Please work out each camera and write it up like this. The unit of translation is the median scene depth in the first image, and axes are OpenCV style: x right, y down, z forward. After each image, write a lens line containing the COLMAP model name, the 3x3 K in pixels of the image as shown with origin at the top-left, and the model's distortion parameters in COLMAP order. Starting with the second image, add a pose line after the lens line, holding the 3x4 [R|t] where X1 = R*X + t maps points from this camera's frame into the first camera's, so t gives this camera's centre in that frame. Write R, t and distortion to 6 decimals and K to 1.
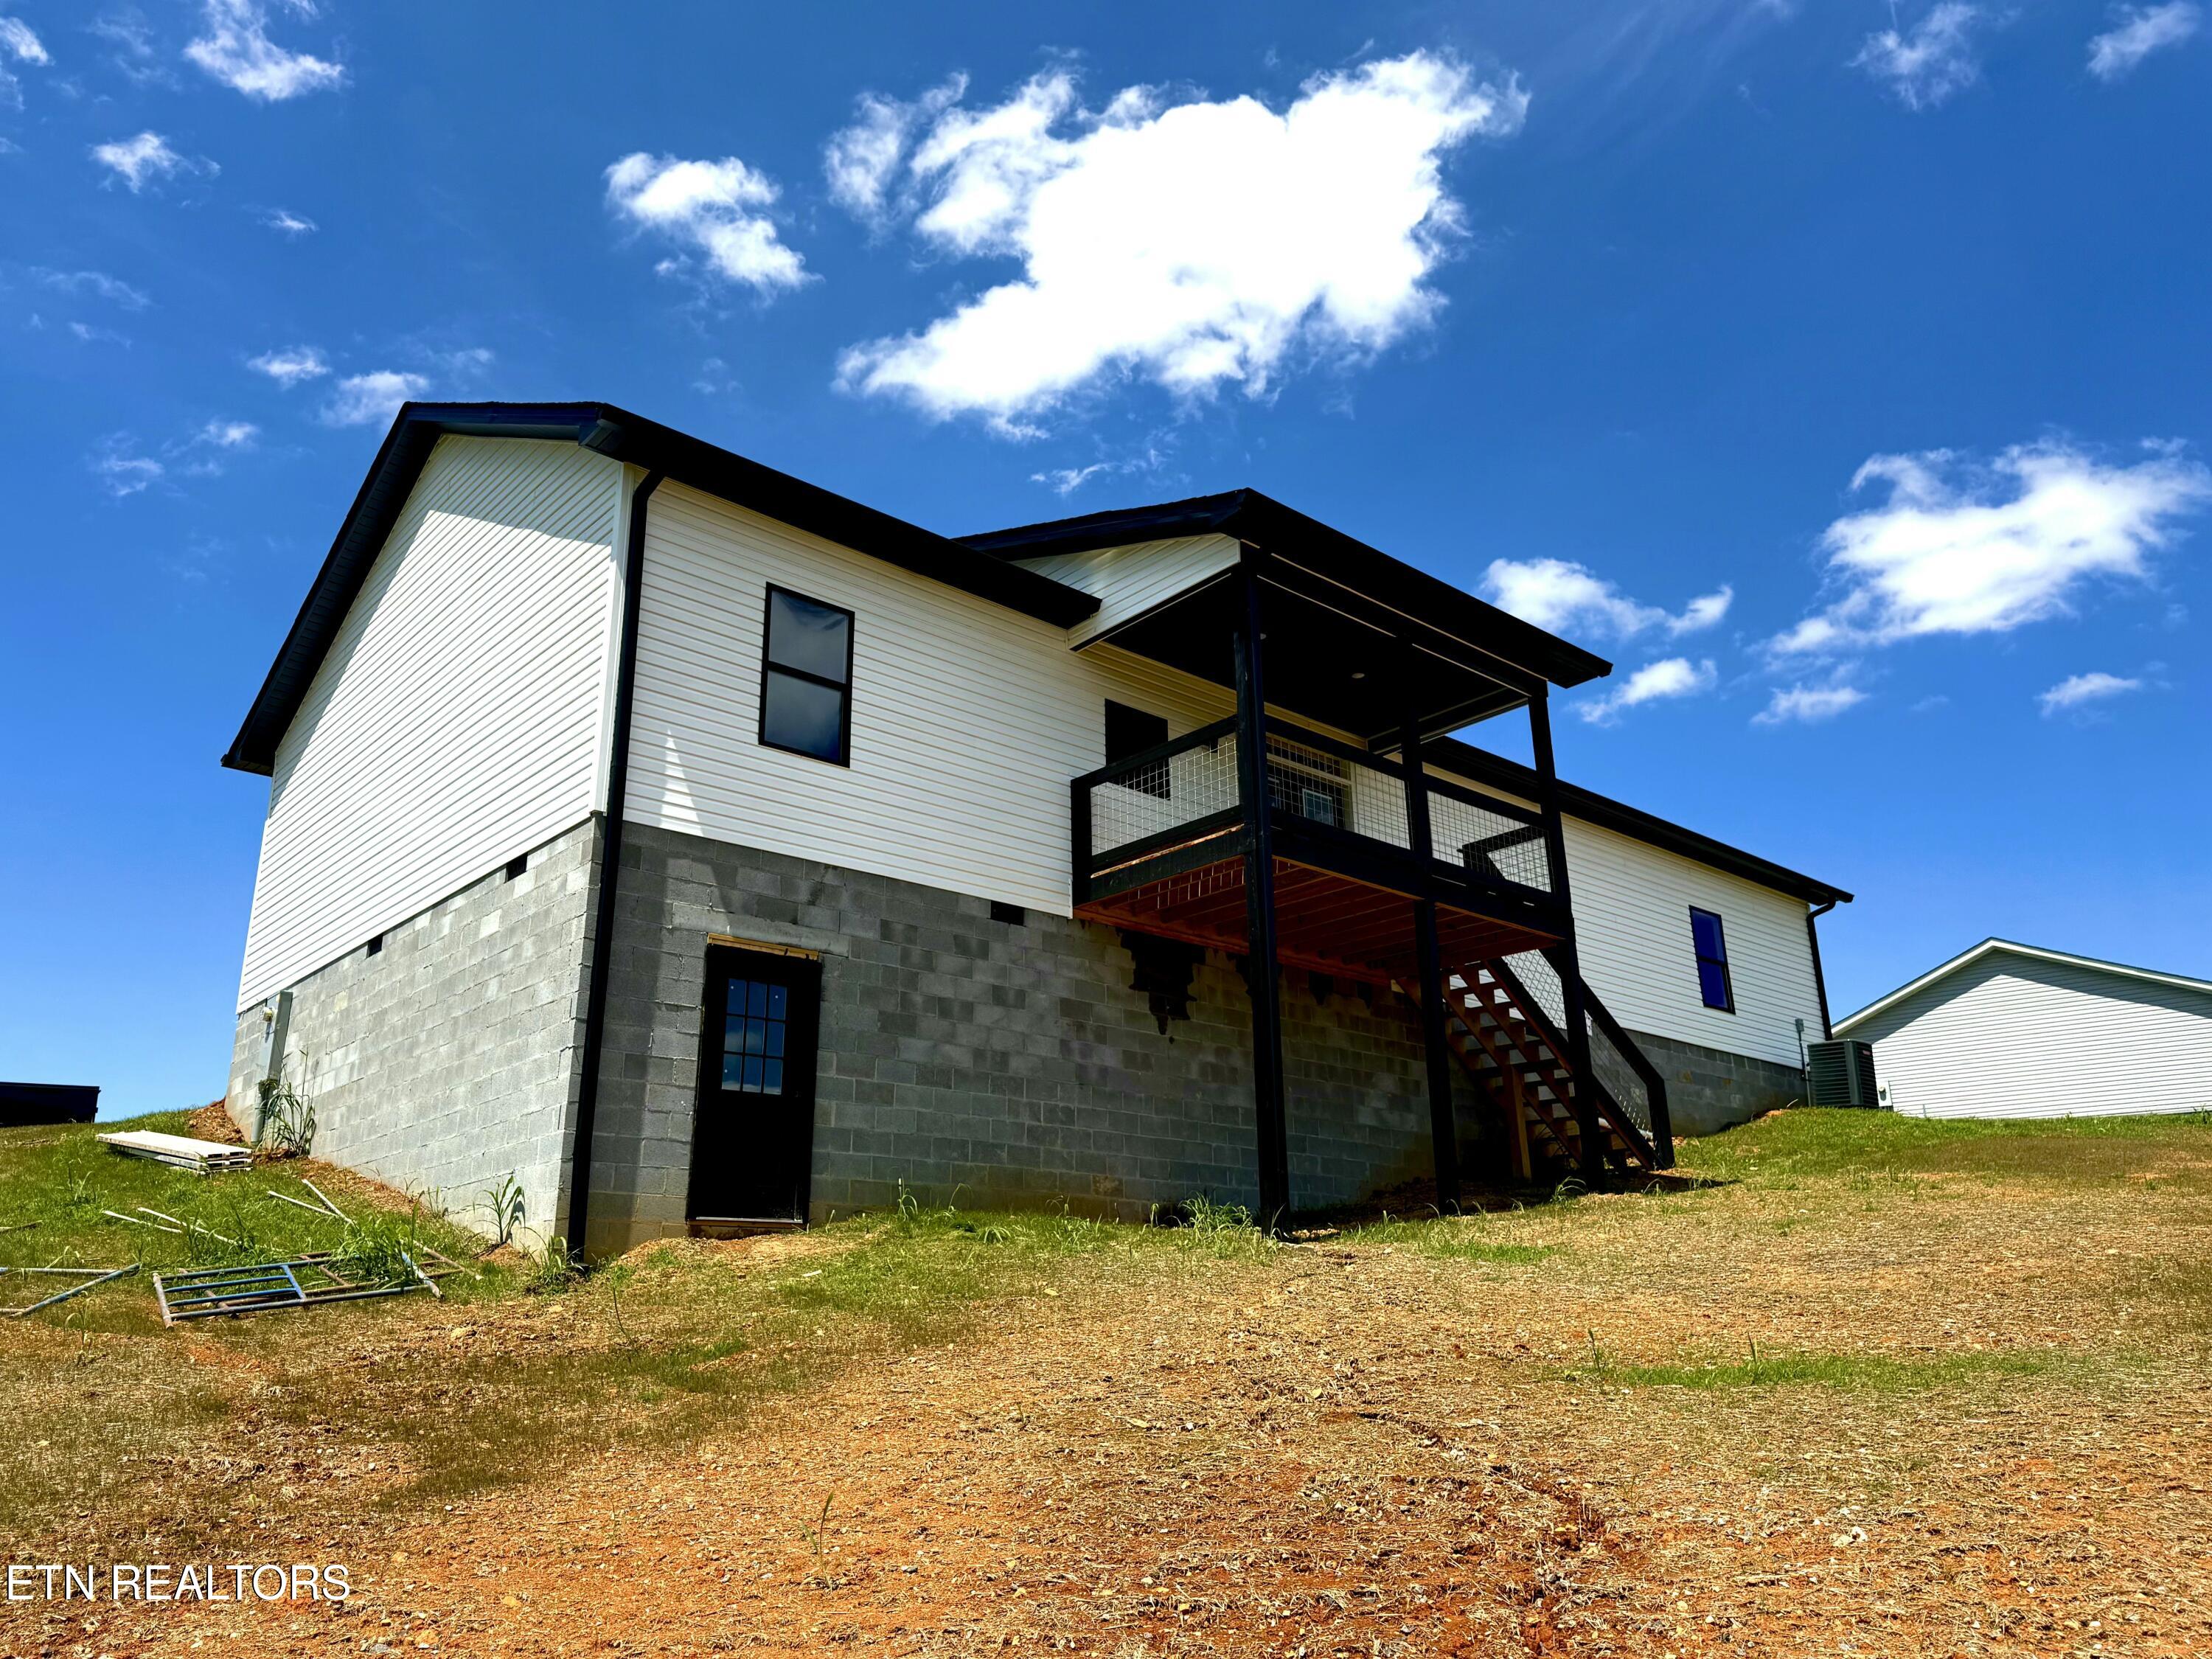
lens RADIAL K [[1607.1, 0, 1109.5], [0, 1607.1, 815.7], [0, 0, 1]] dist [0.126516, -0.002784]
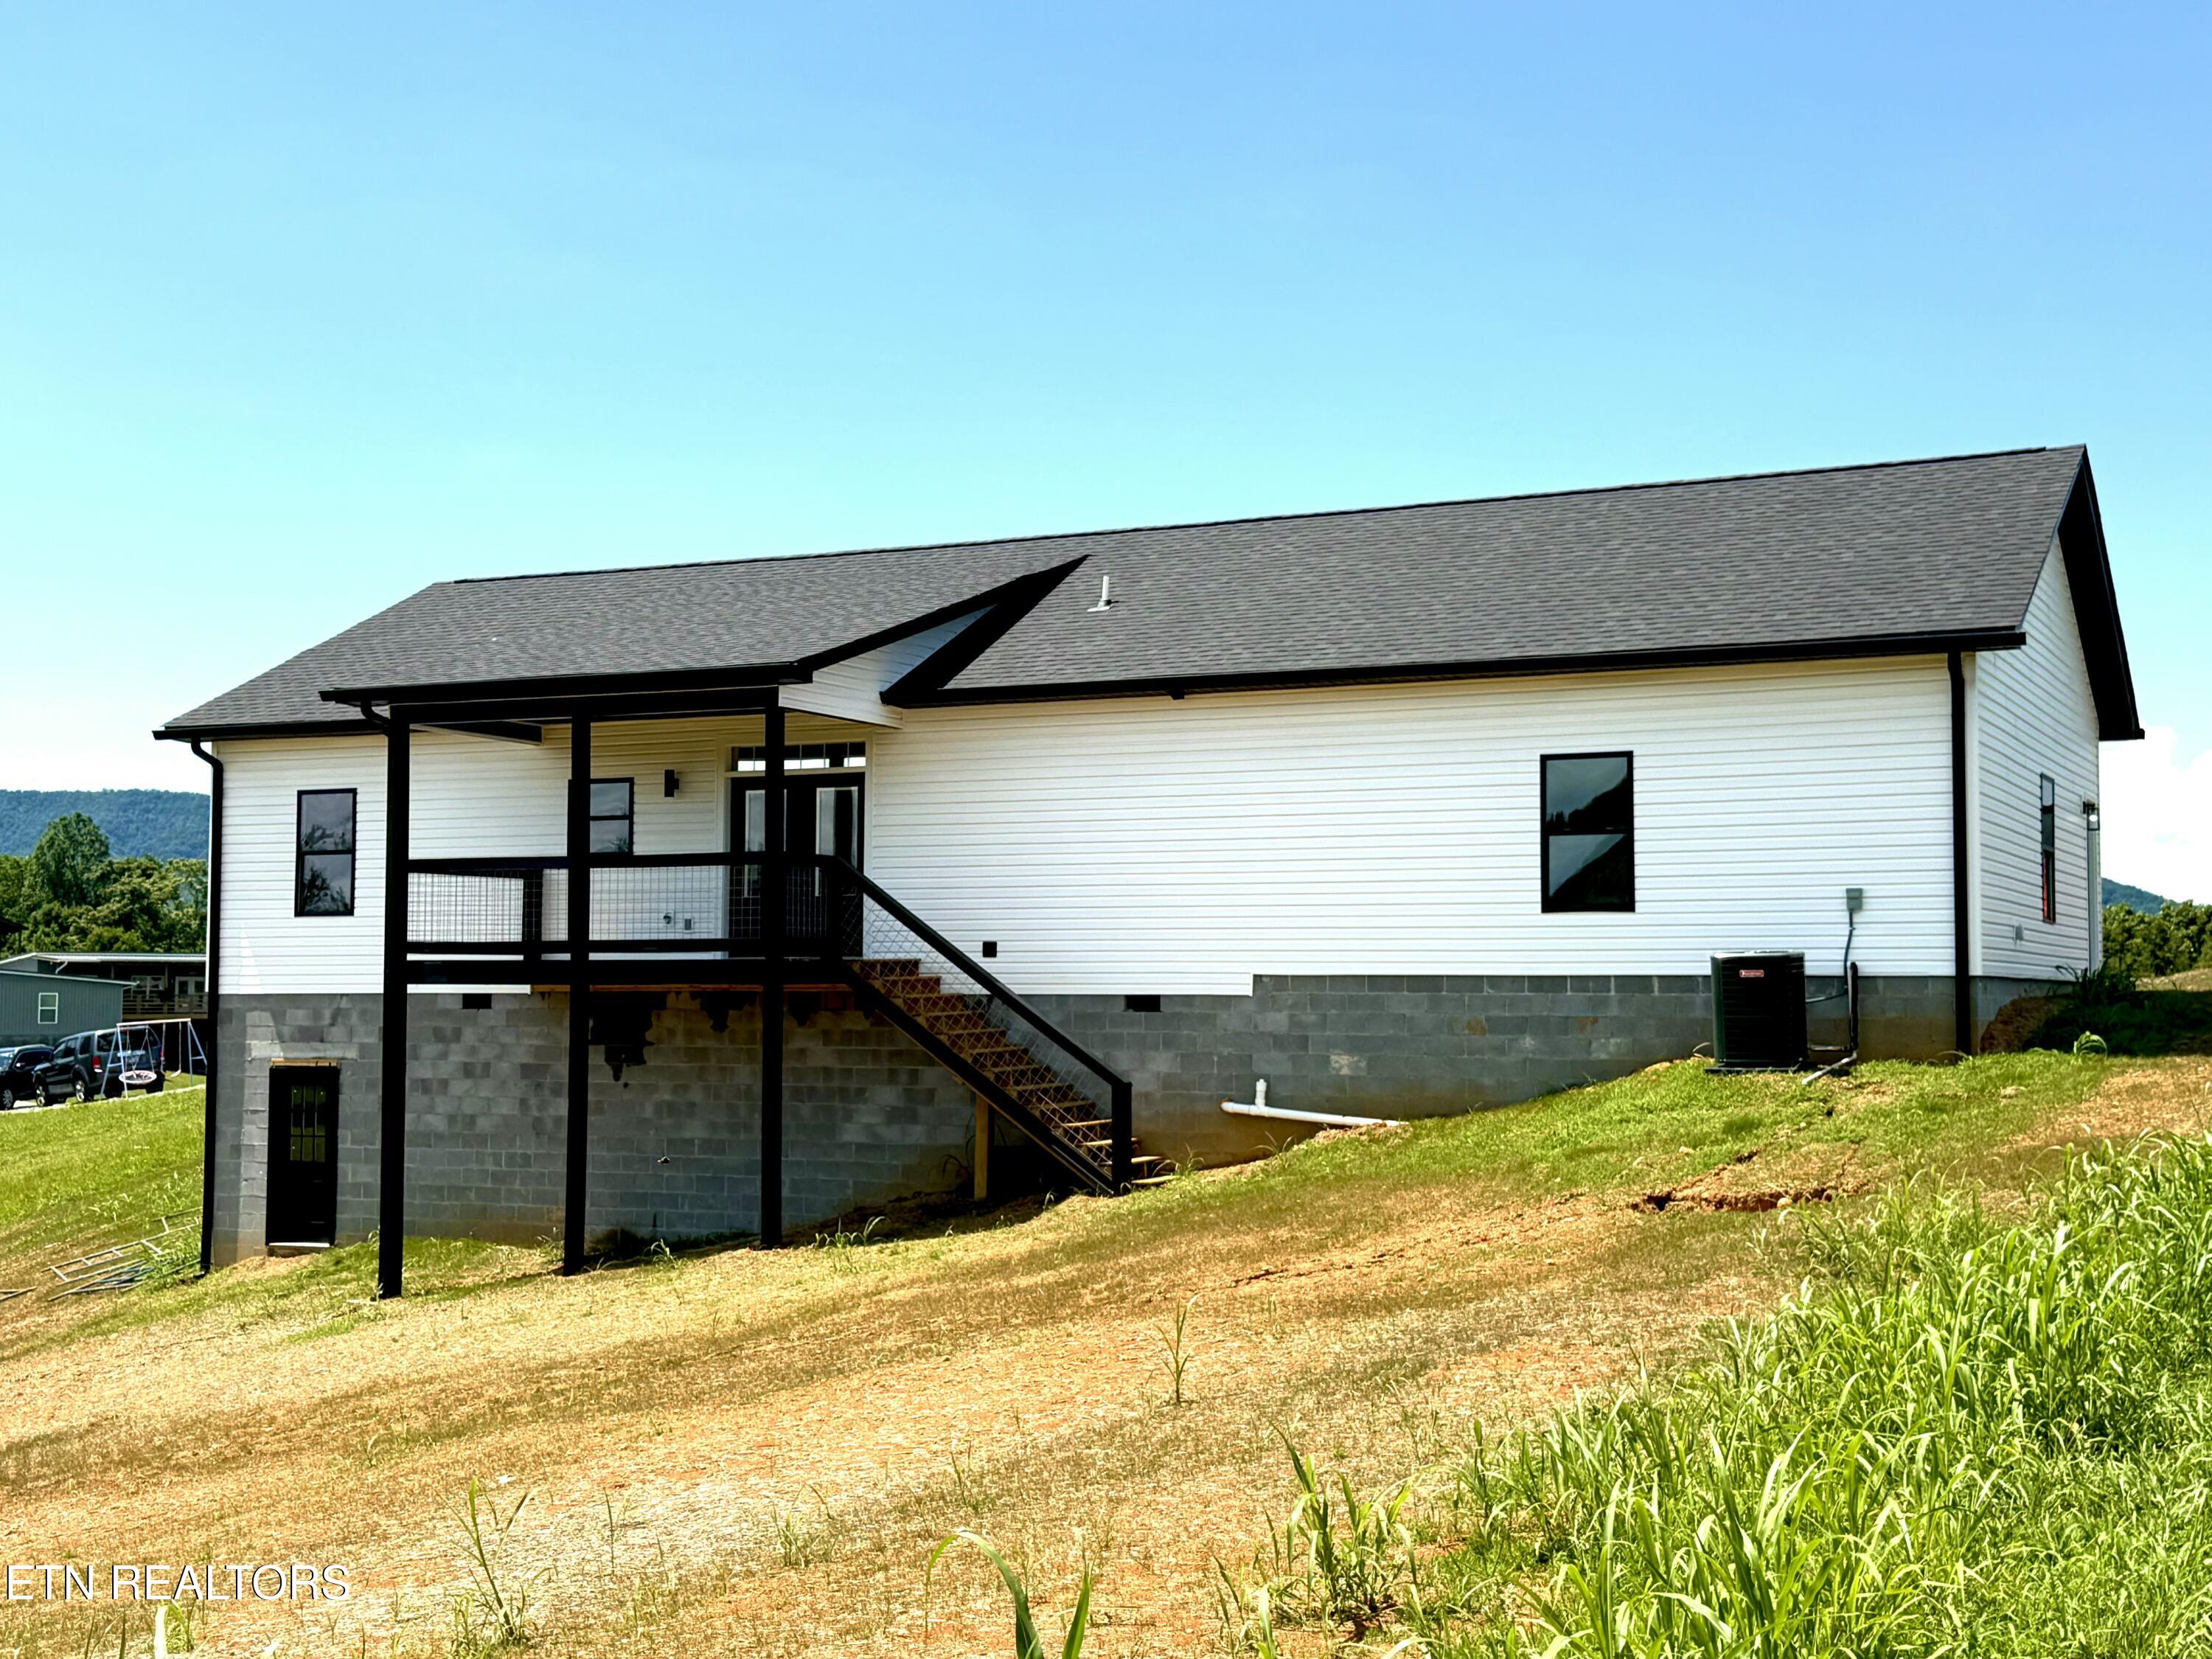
lens RADIAL K [[2707.4, 0, 1109.5], [0, 2707.4, 827.3], [0, 0, 1]] dist [0.122496, 0.000000]
pose [[0.370859, -0.044567, -0.927619, 2.112958], [0.294284, 0.953012, 0.071867, -0.075372], [0.880829, -0.299636, 0.366549, 0.719326]]
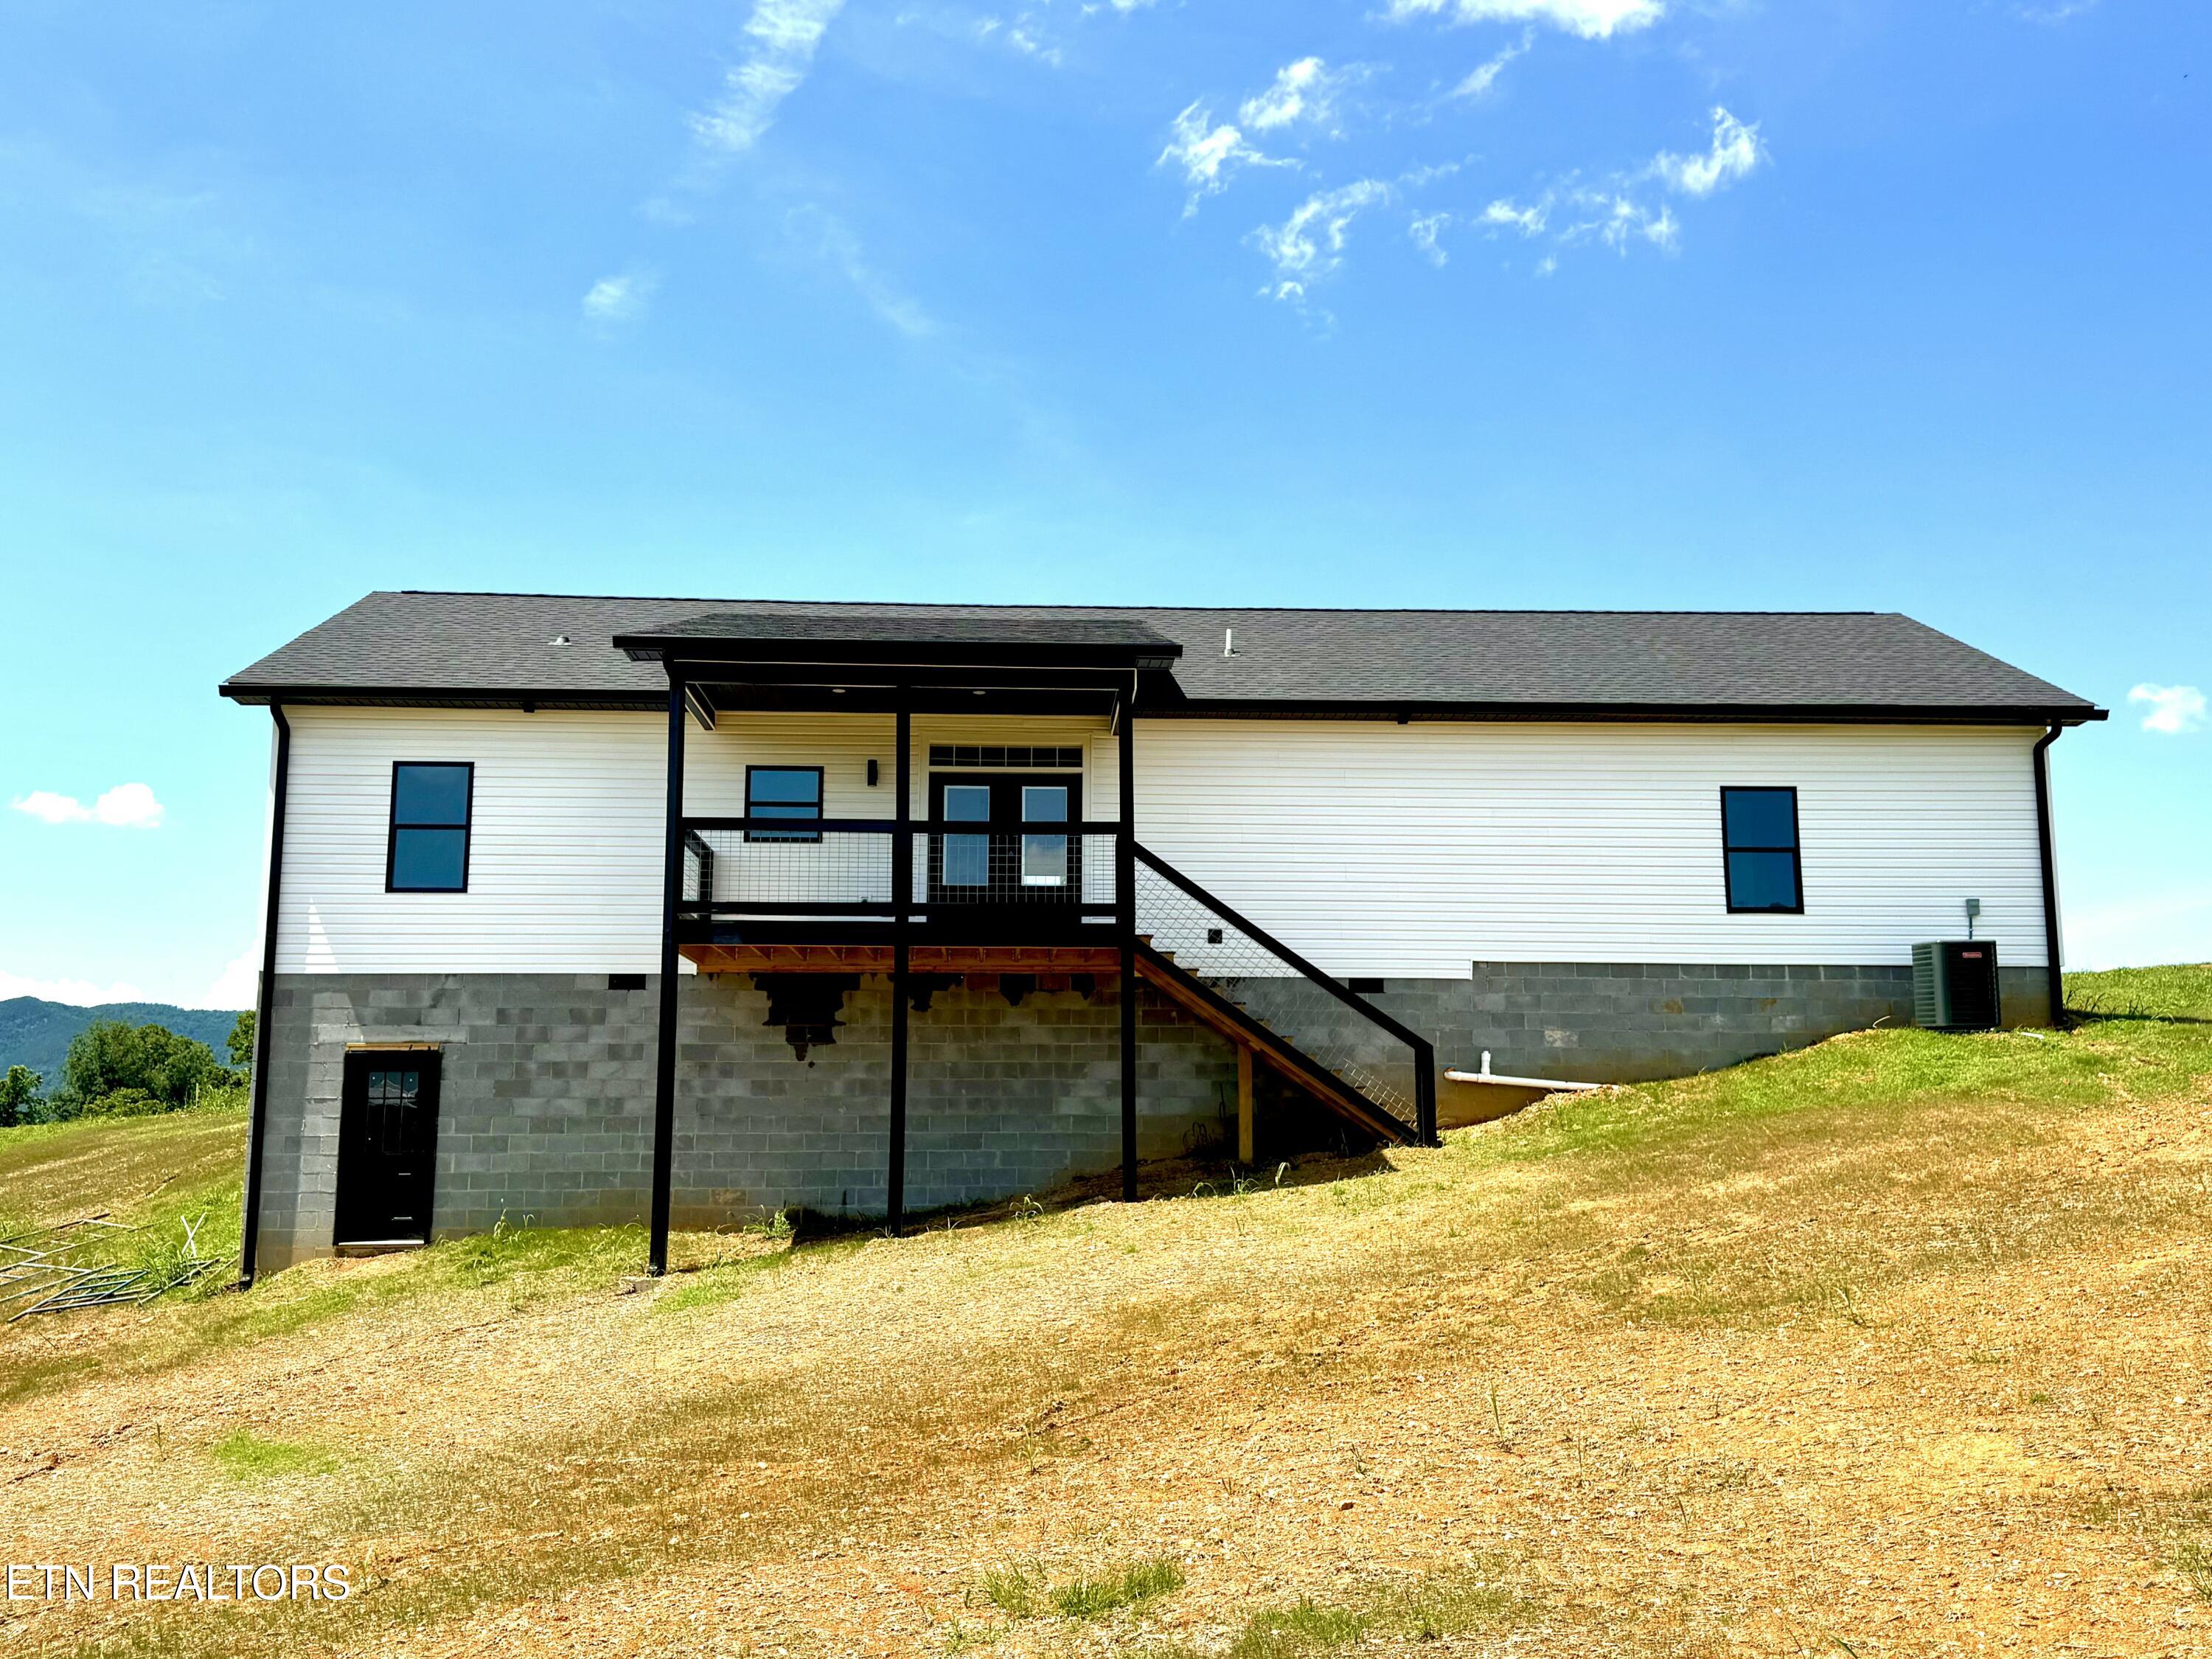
lens RADIAL K [[2003.5, 0, 1100.5], [0, 2003.5, 824.6], [0, 0, 1]] dist [0.091761, 0.000000]
pose [[0.773480, -0.087792, -0.627711, 1.210387], [0.195507, 0.975116, 0.104529, -0.147844], [0.602914, -0.203573, 0.771397, 0.067275]]
